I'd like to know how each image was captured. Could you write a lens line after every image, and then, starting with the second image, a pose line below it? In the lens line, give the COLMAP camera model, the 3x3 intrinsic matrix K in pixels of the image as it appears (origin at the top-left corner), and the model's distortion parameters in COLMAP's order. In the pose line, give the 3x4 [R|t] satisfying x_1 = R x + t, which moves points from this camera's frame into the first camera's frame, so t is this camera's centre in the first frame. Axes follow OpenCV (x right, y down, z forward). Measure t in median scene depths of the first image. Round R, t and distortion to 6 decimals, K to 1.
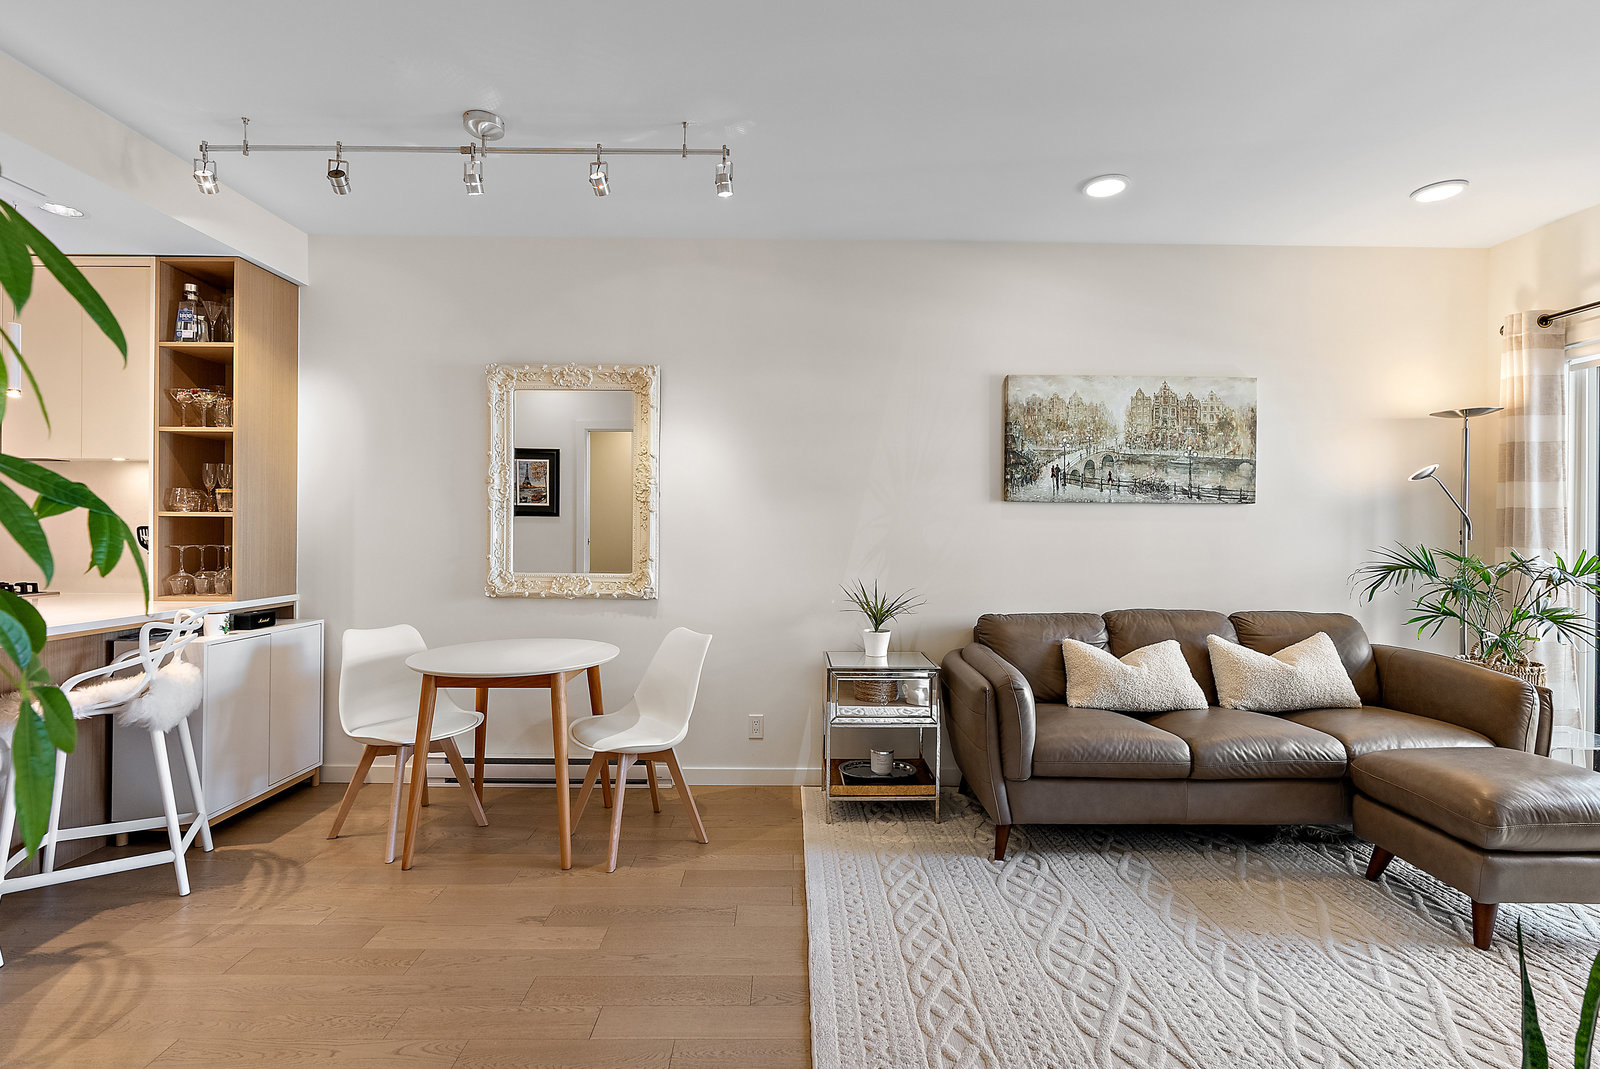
lens RADIAL K [[730.9, 0, 791.5], [0, 730.9, 528.7], [0, 0, 1]] dist [-0.006997, 0.002701]
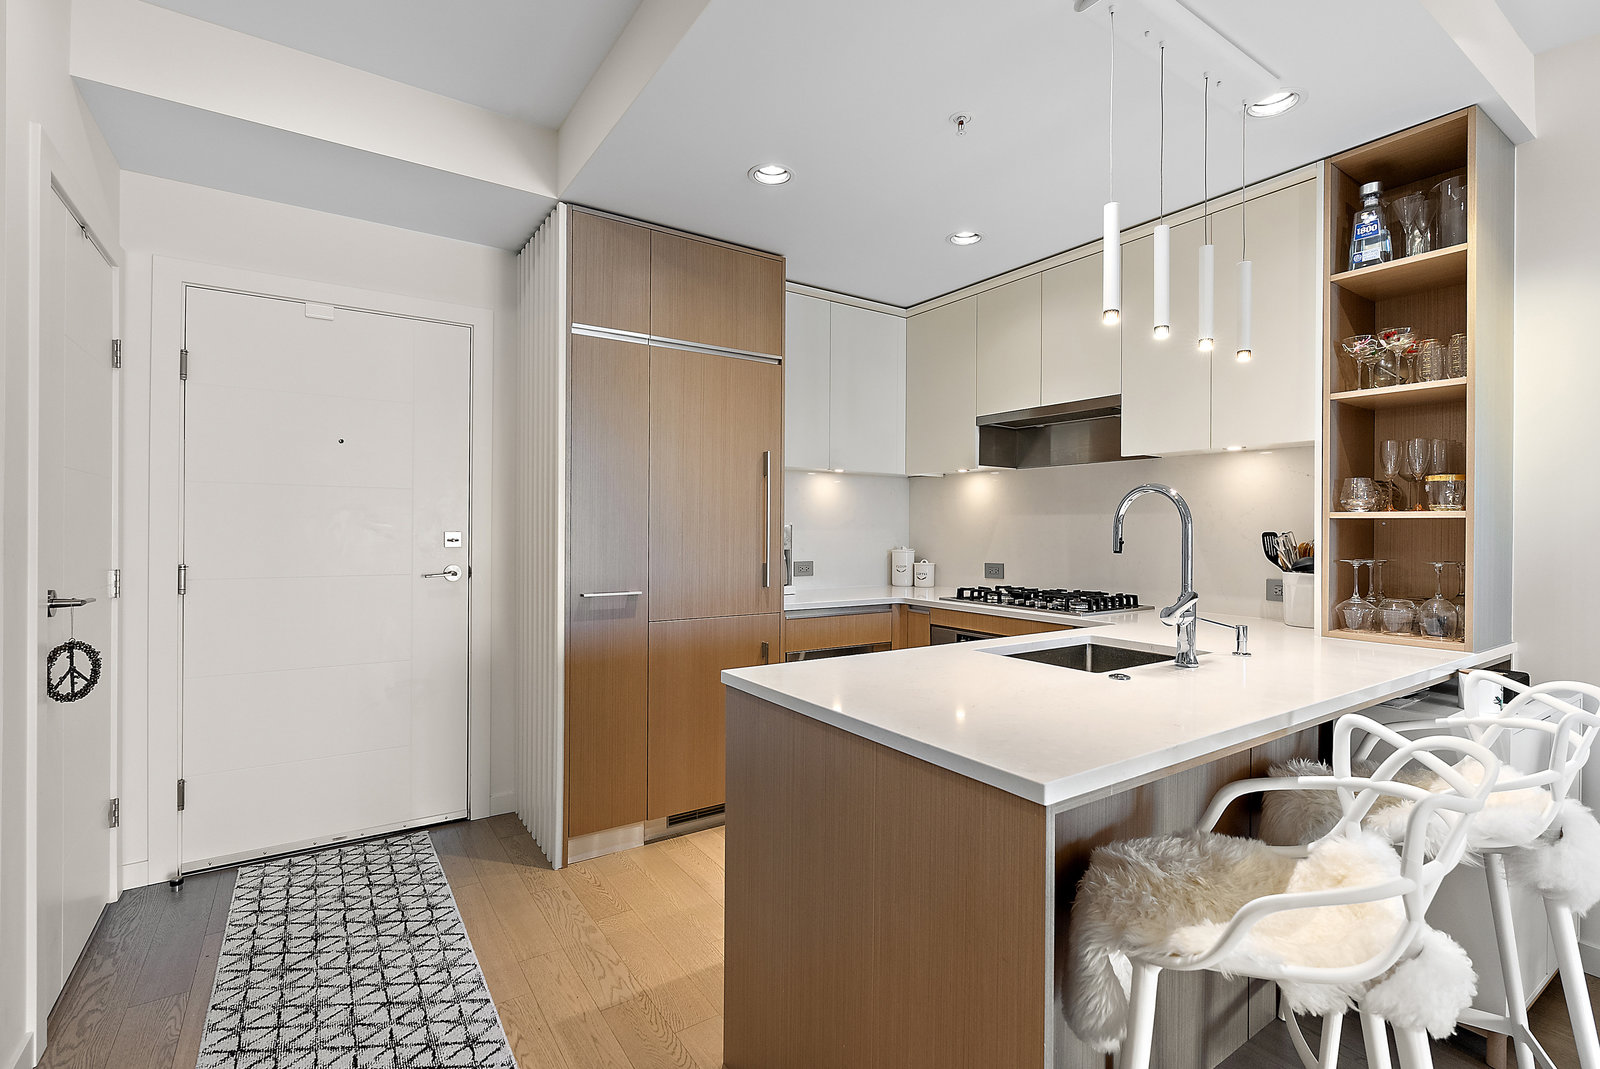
lens RADIAL K [[730.9, 0, 813.0], [0, 730.9, 528.5], [0, 0, 1]] dist [-0.006997, 0.002701]
pose [[0.563314, -0.002996, -0.826238, -0.560001], [-0.002045, 0.999985, -0.005020, -0.002627], [0.826241, 0.004518, 0.563299, 0.174145]]
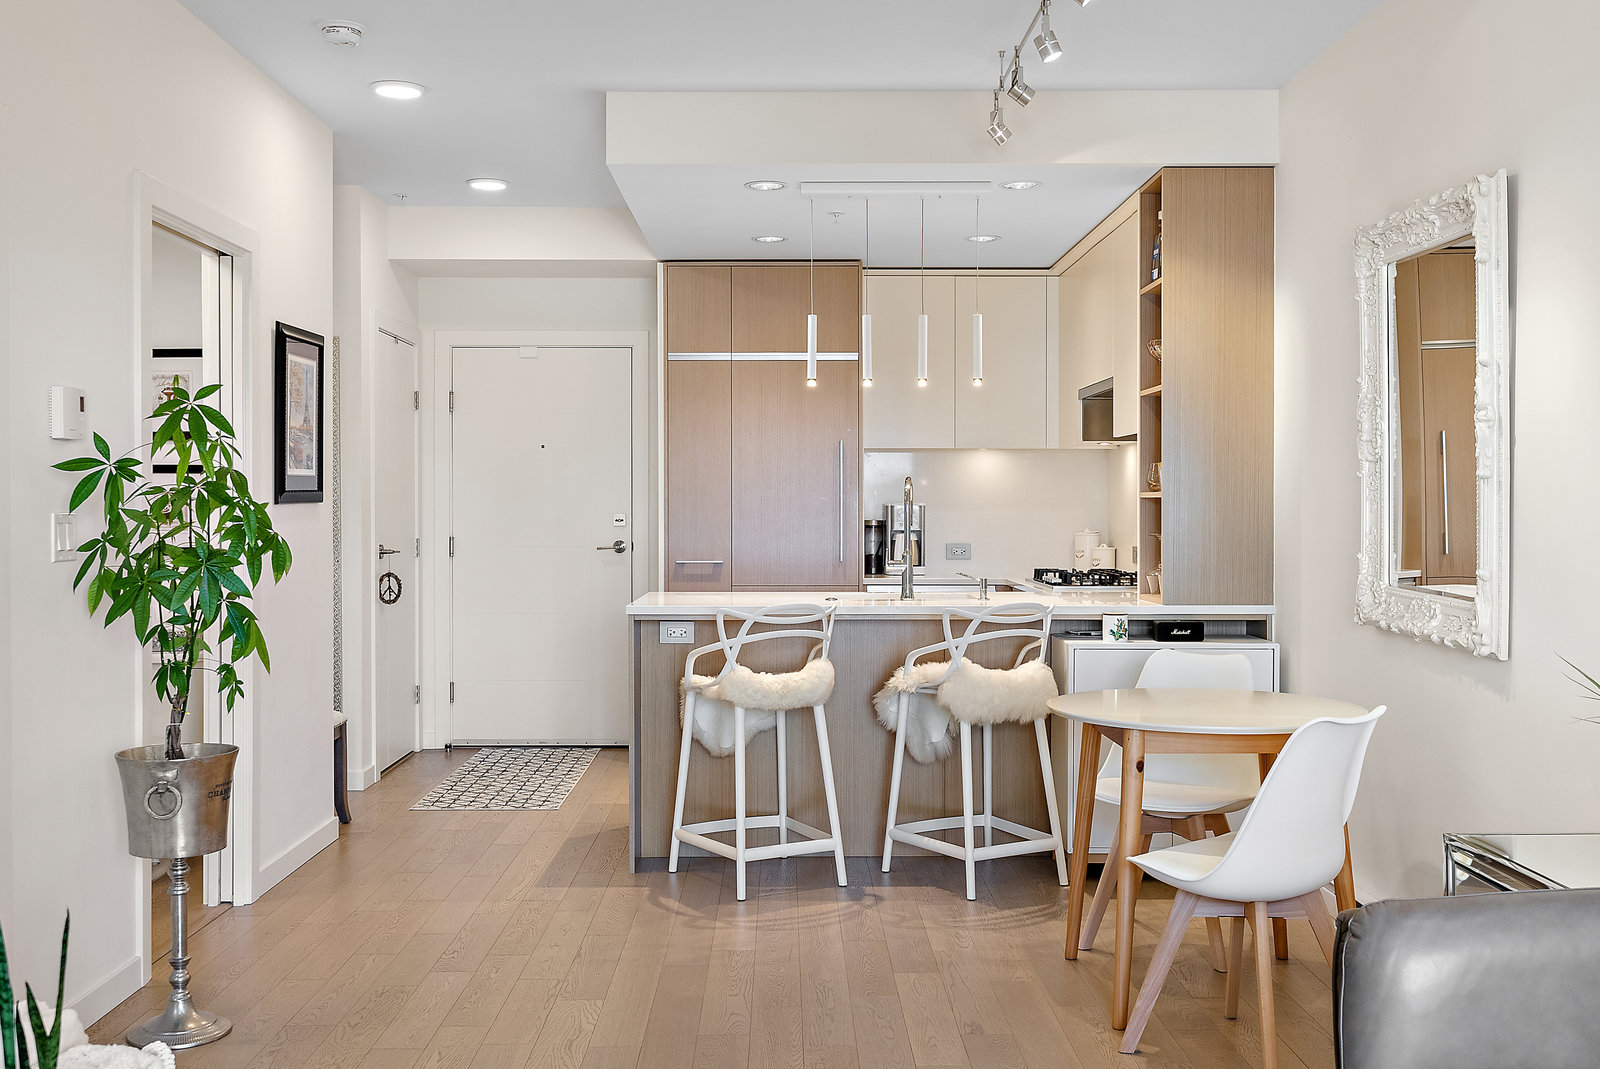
lens RADIAL K [[1538.3, 0, 821.6], [0, 1538.3, 515.1], [0, 0, 1]] dist [0.010262, 0.000000]
pose [[0.026099, -0.001817, -0.999658, 0.892622], [0.001690, 0.999997, -0.001773, 0.005224], [0.999658, -0.001643, 0.026102, 0.584333]]
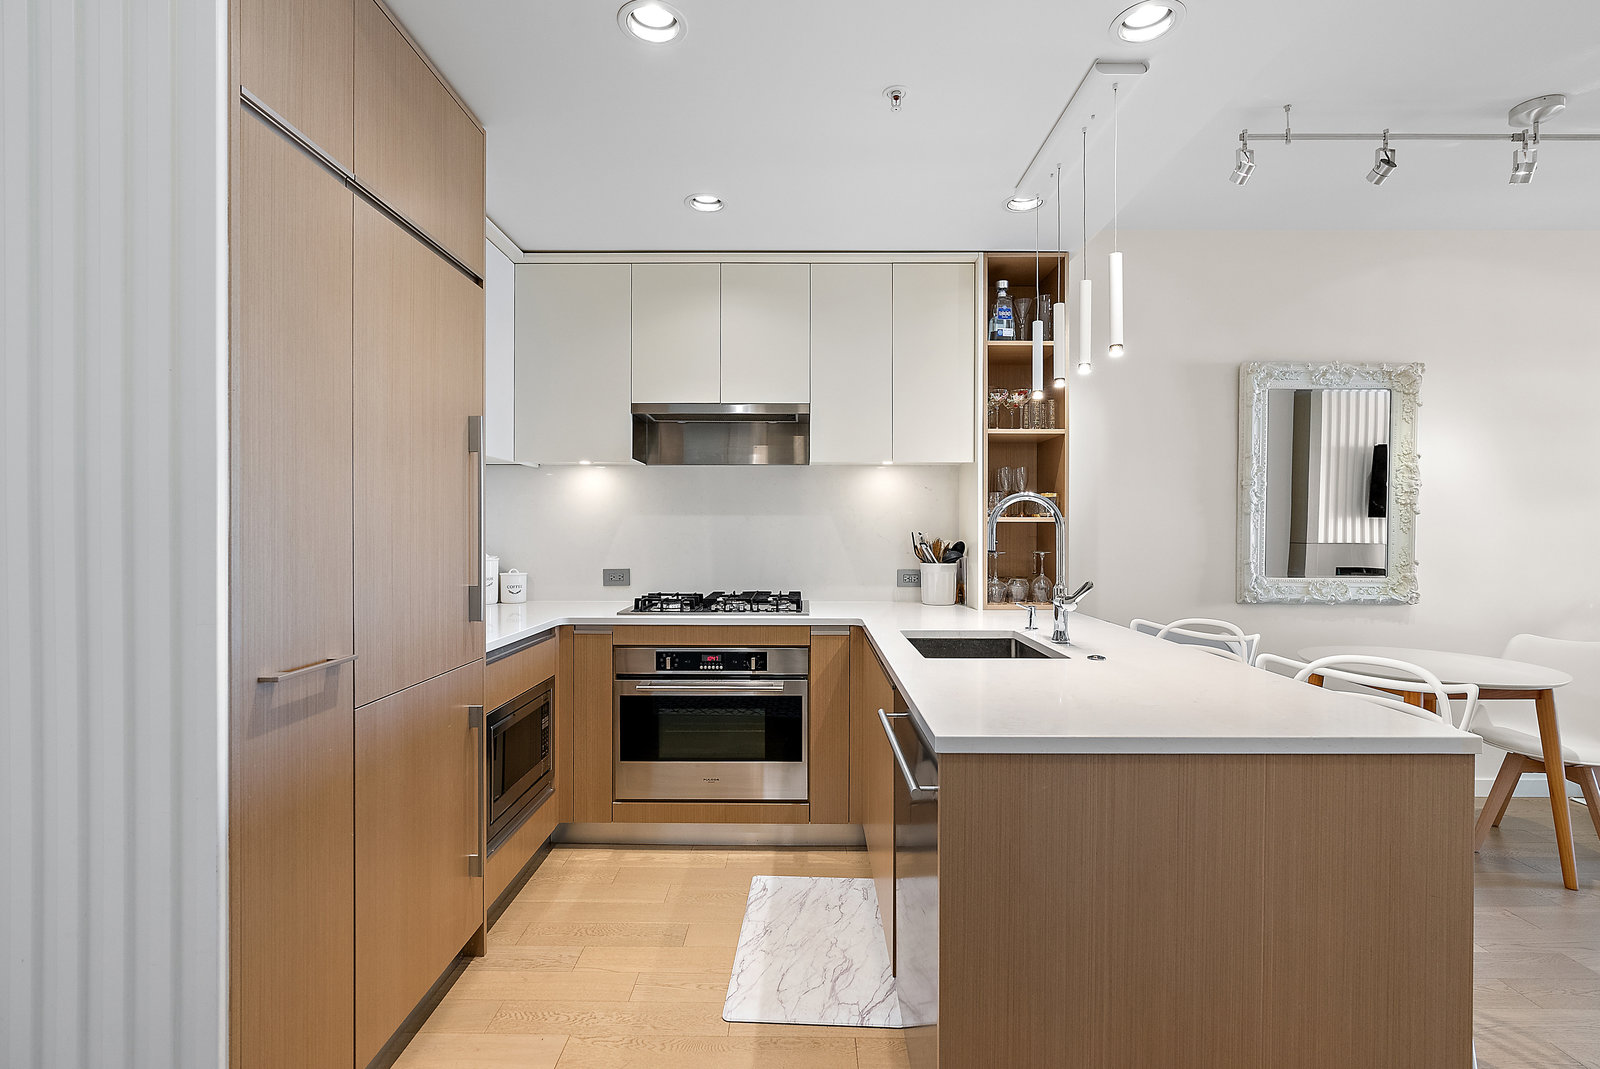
lens RADIAL K [[730.9, 0, 748.1], [0, 730.9, 532.7], [0, 0, 1]] dist [-0.006997, 0.002701]
pose [[0.999962, -0.005210, -0.006929, -1.173911], [0.005263, 0.999957, 0.007691, -0.011861], [0.006889, -0.007727, 0.999946, 0.029844]]
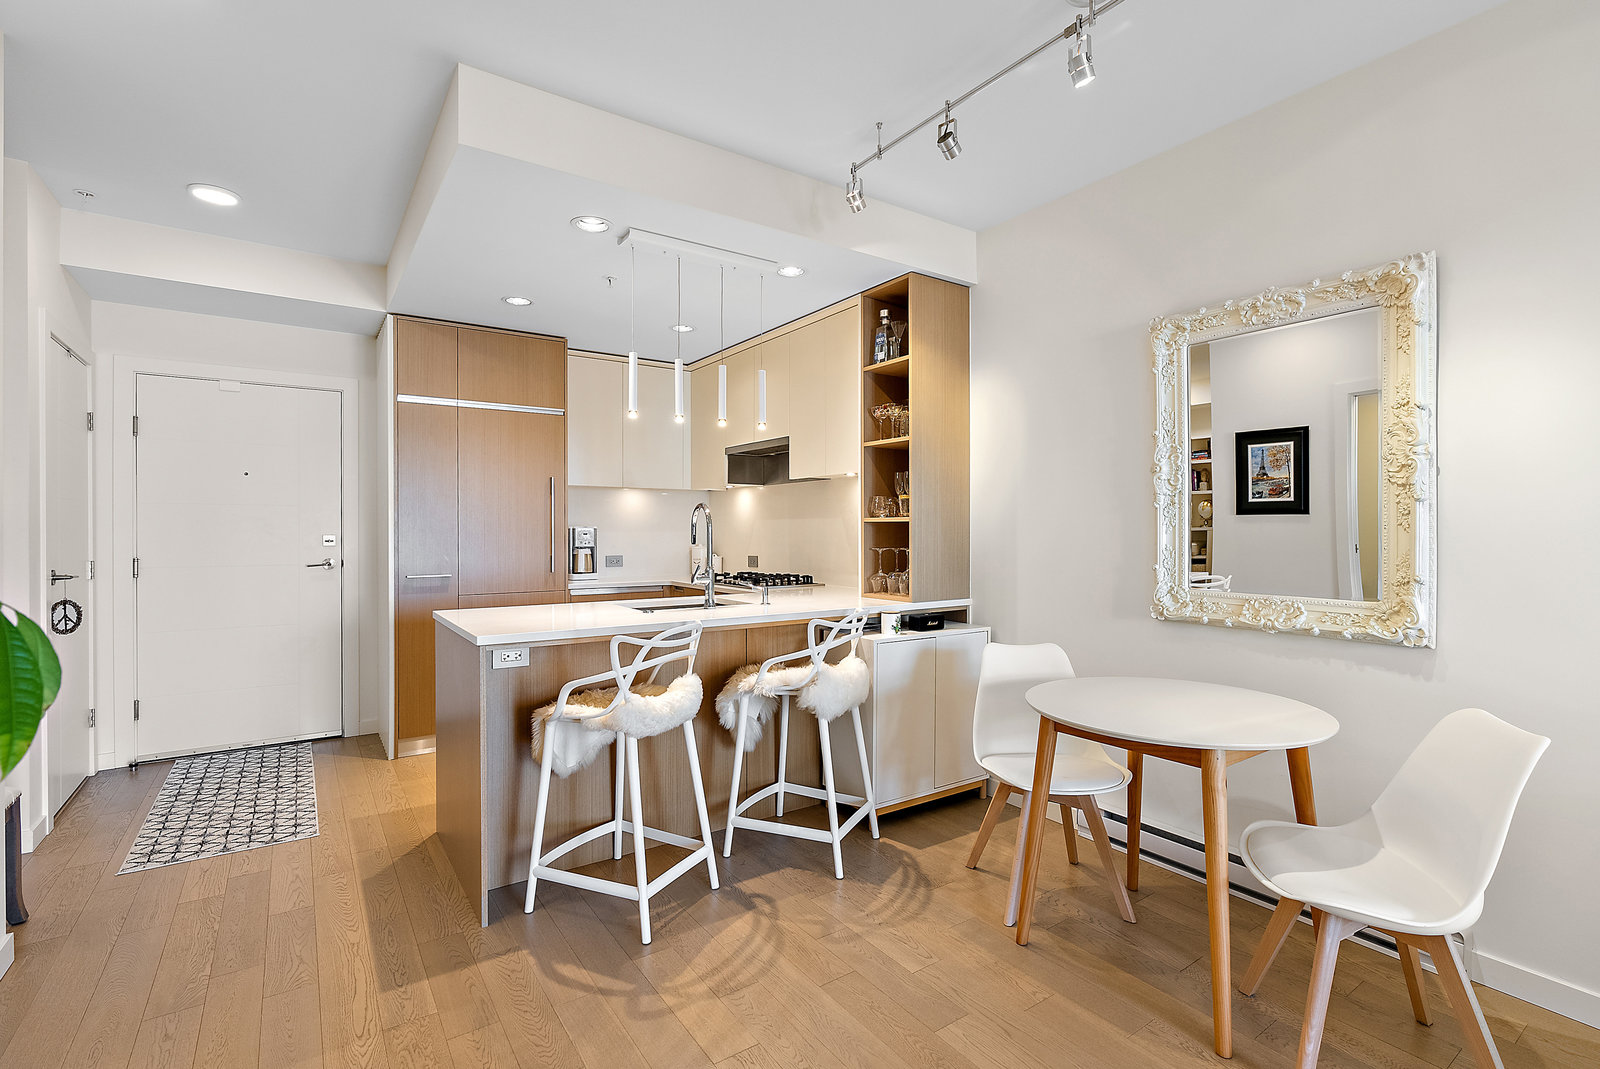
lens RADIAL K [[730.9, 0, 803.0], [0, 730.9, 532.4], [0, 0, 1]] dist [-0.006997, 0.002701]
pose [[0.569024, -0.005173, -0.822305, 0.010653], [0.005761, 0.999981, -0.002304, 0.001095], [0.822301, -0.003426, 0.569042, 0.275204]]
